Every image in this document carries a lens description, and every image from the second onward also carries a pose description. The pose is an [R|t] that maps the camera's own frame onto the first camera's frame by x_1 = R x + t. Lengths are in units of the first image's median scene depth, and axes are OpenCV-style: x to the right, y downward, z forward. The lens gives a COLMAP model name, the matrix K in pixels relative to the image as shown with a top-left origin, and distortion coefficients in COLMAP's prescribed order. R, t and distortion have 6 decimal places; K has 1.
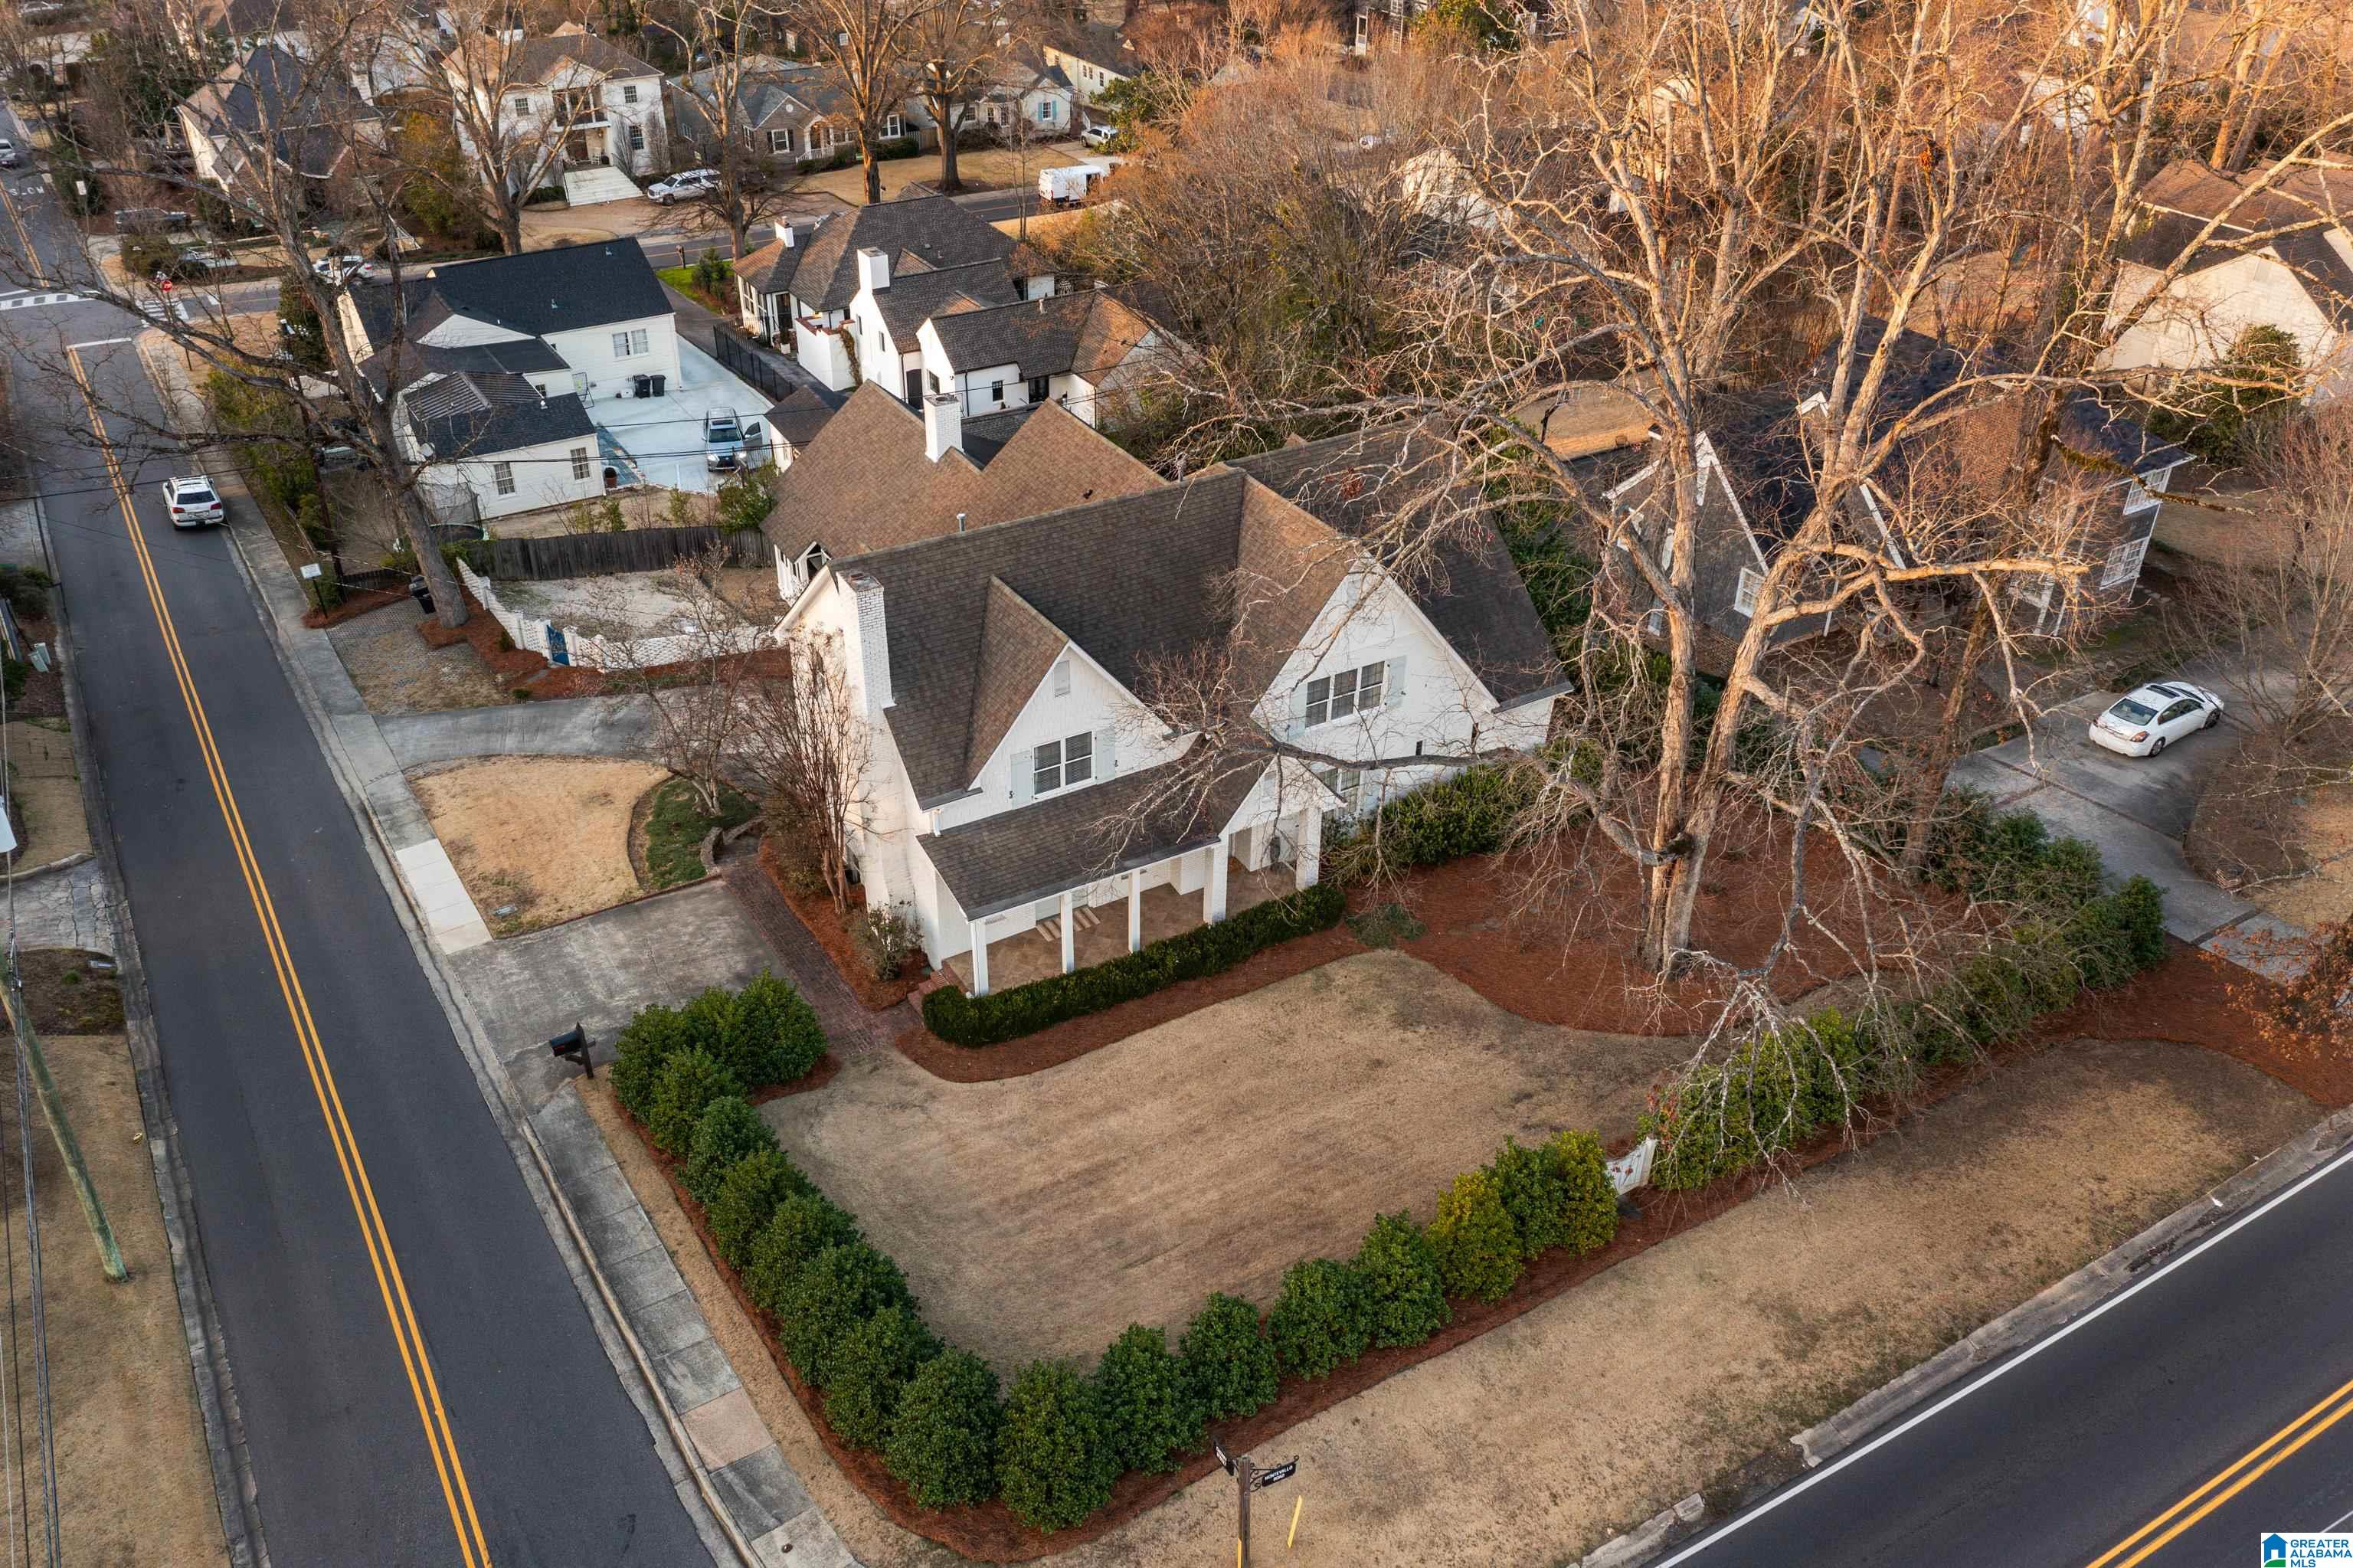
lens RADIAL K [[1832.7, 0, 1176.5], [0, 1832.7, 784.0], [0, 0, 1]] dist [0.000584, 0.004676]
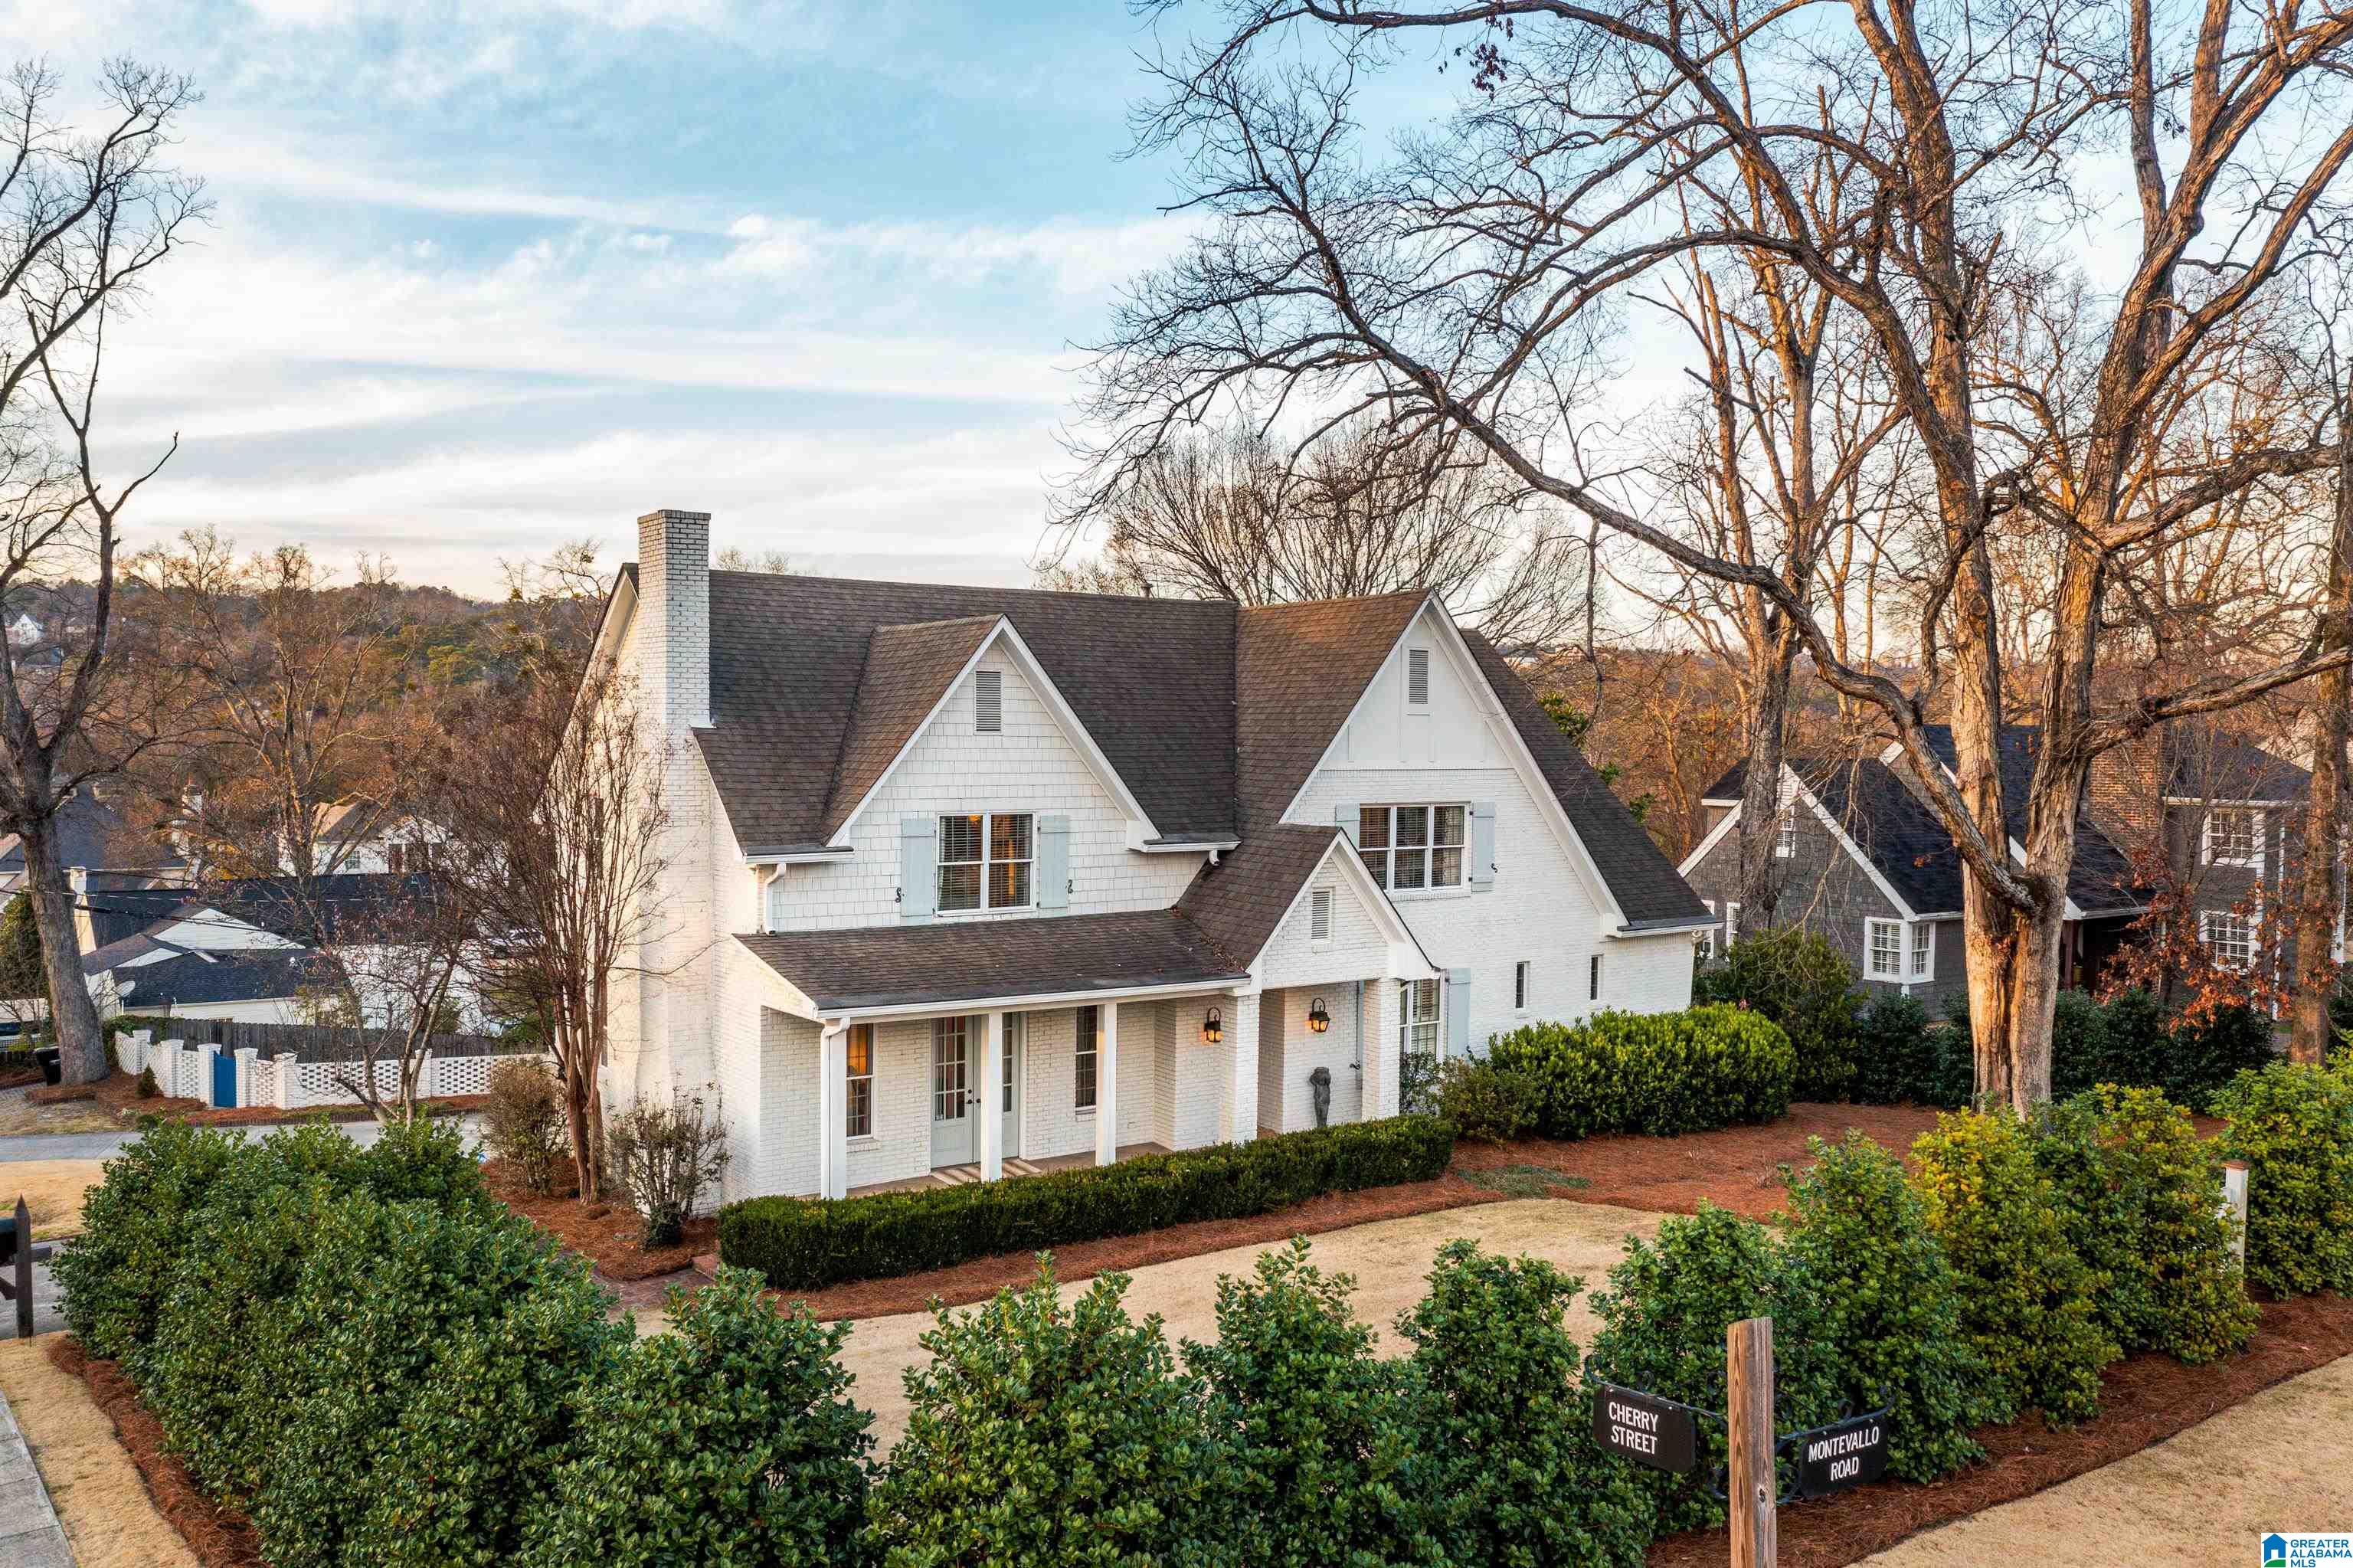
lens RADIAL K [[1832.7, 0, 1176.5], [0, 1832.7, 784.0], [0, 0, 1]] dist [0.000584, 0.004676]
pose [[0.996874, -0.009263, 0.078468, -0.045701], [0.048443, 0.856208, -0.514356, 0.280623], [-0.062421, 0.516549, 0.853980, 0.457945]]
